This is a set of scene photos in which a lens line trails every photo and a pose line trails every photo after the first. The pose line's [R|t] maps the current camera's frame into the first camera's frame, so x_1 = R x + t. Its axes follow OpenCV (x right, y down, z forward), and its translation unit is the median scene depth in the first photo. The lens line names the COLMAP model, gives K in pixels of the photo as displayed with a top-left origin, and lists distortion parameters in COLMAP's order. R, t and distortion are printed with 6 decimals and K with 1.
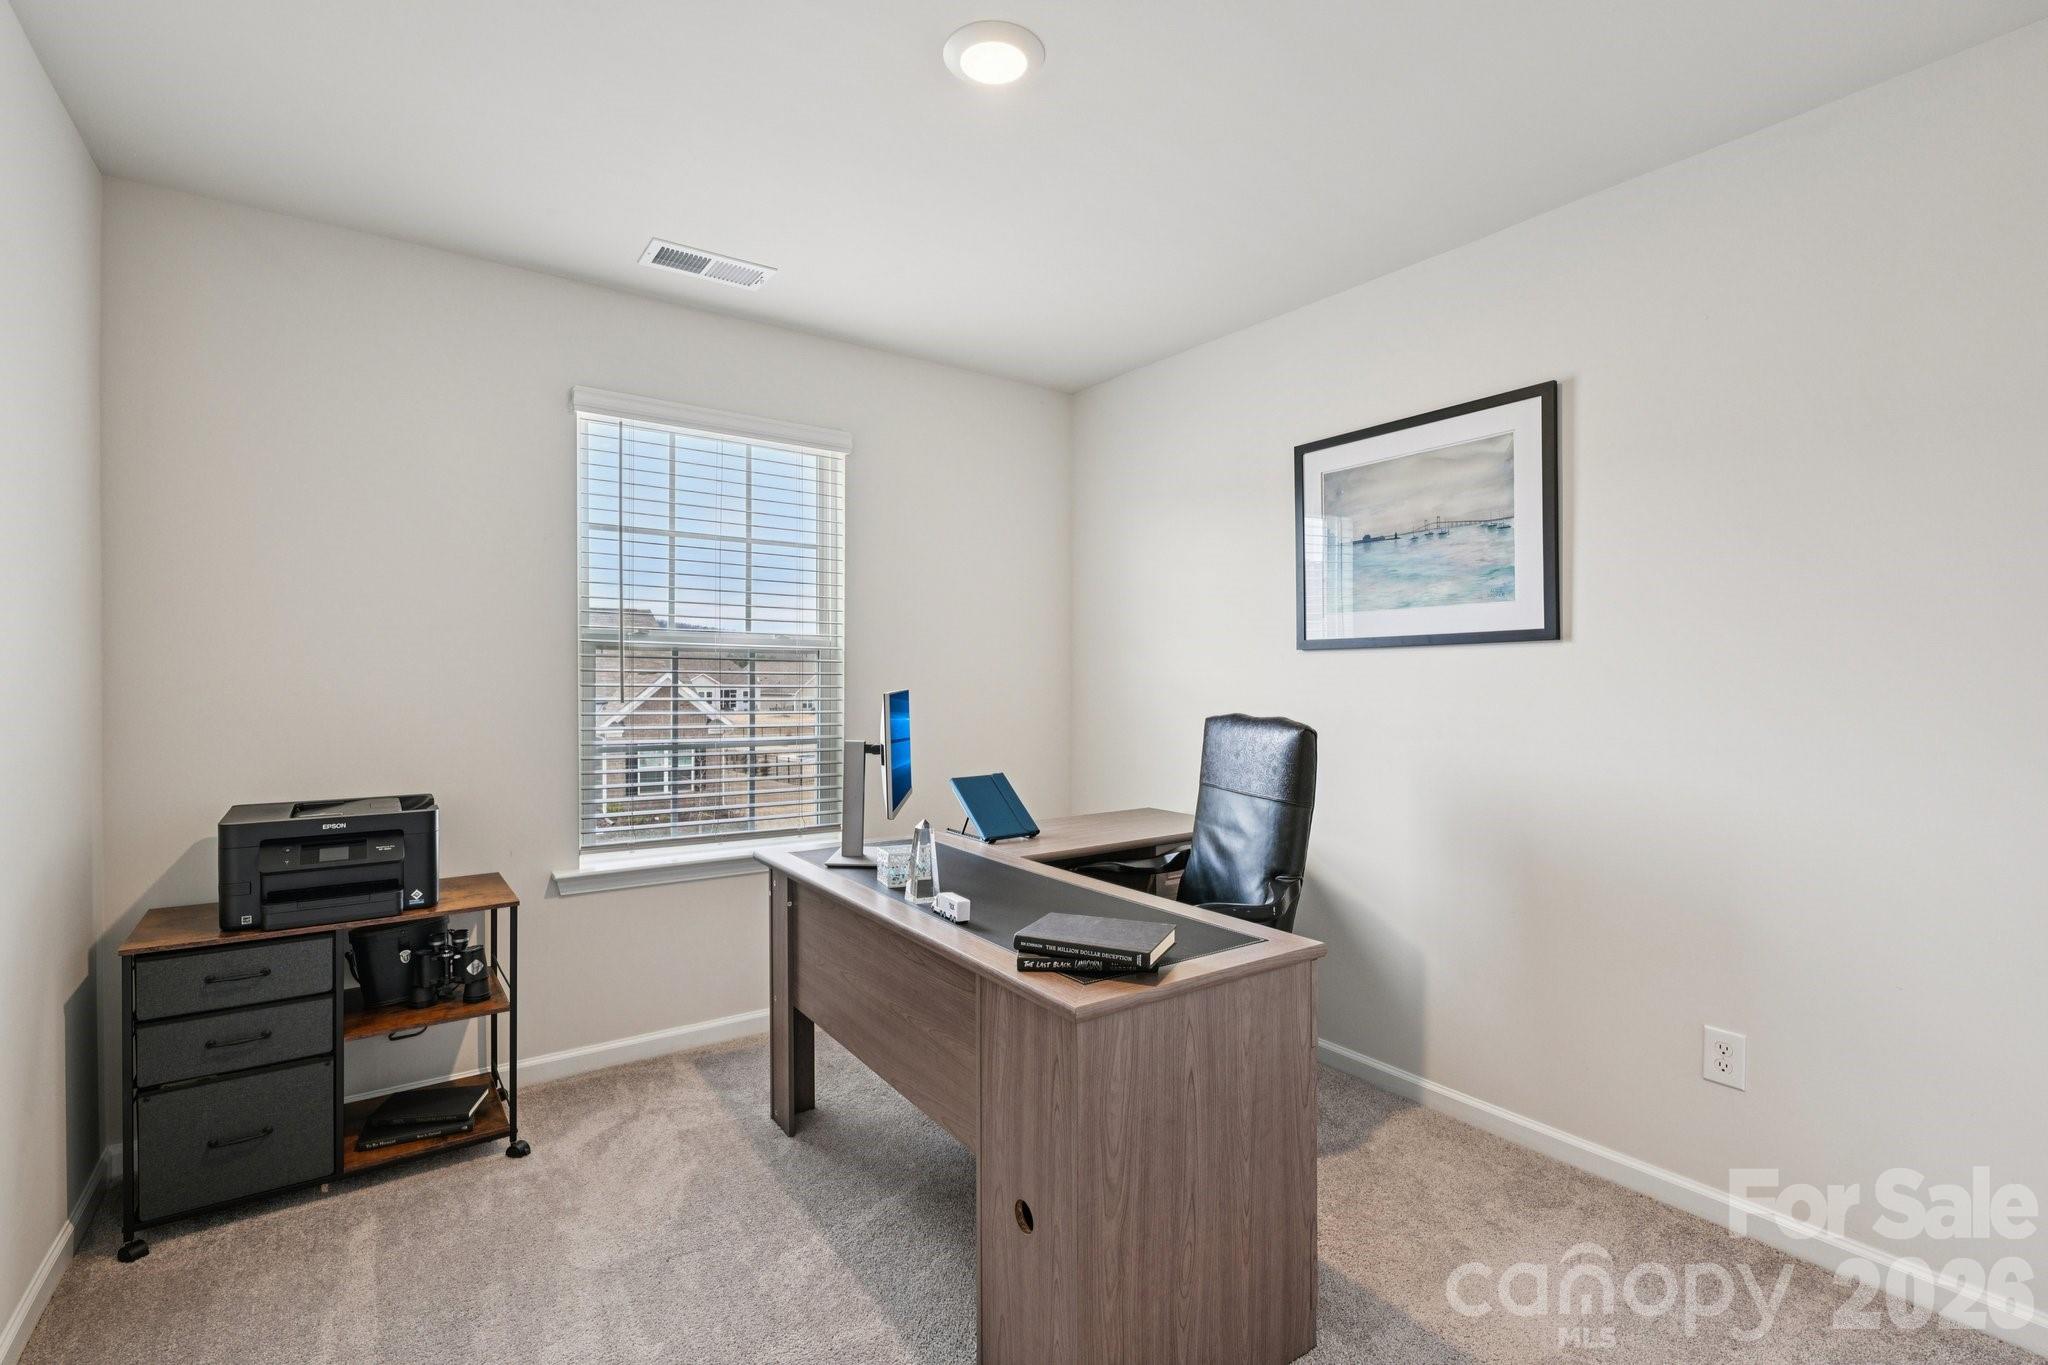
lens RADIAL K [[933.1, 0, 1019.5], [0, 933.1, 688.5], [0, 0, 1]] dist [-0.001271, -0.000065]
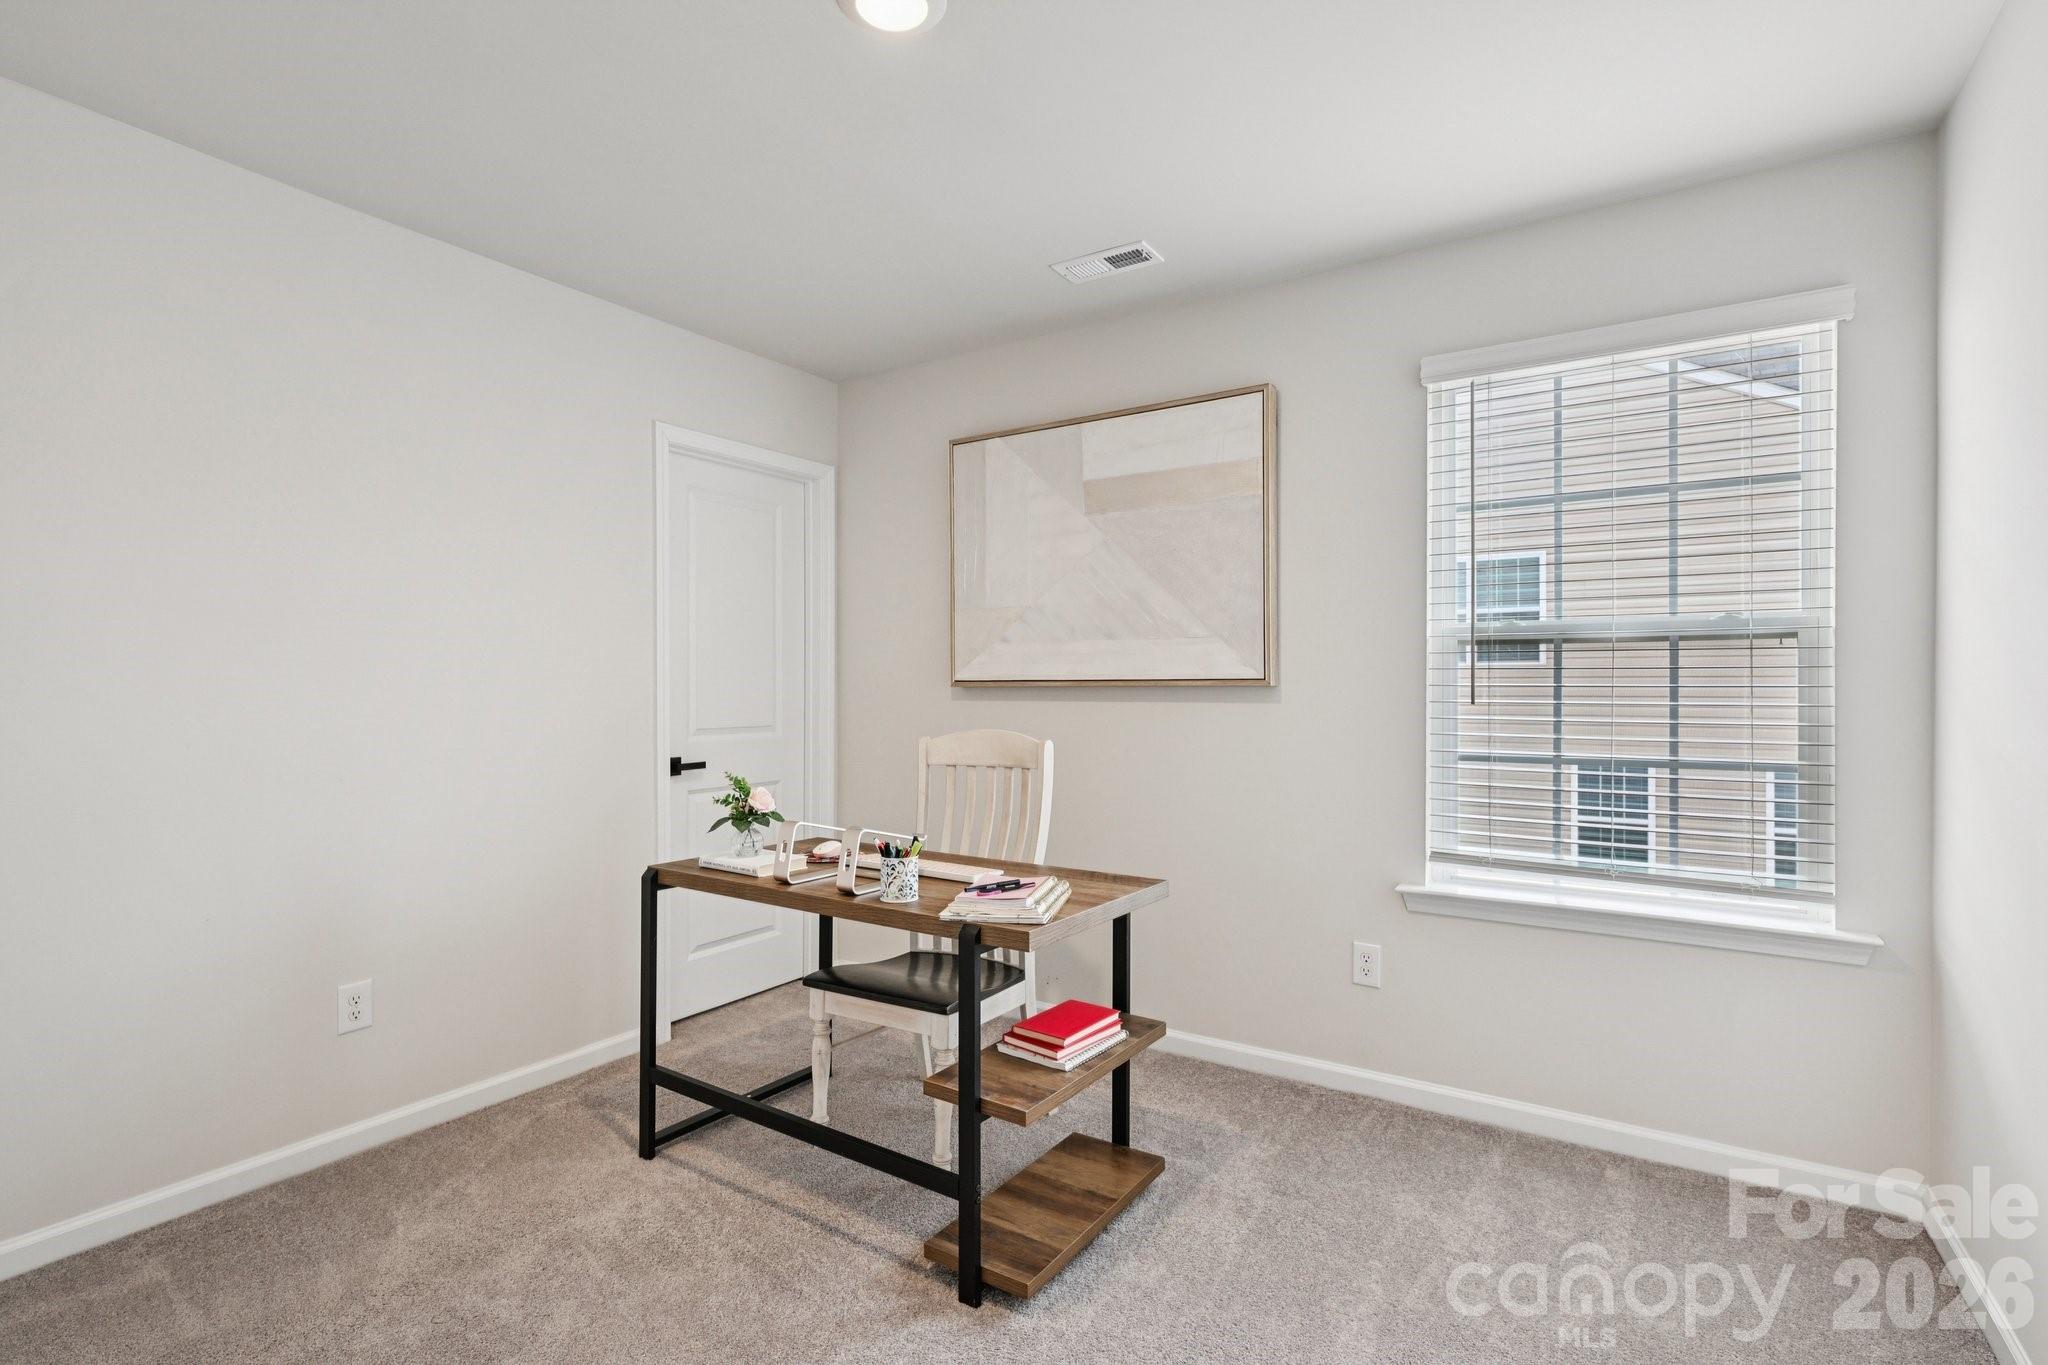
lens RADIAL K [[1035.3, 0, 1017.3], [0, 1035.3, 689.3], [0, 0, 1]] dist [0.001351, -0.000066]
pose [[0.328270, -0.003748, -0.944577, 0.323546], [-0.000167, 0.999992, -0.004026, 0.004301], [0.944584, 0.001480, 0.328267, 0.261986]]
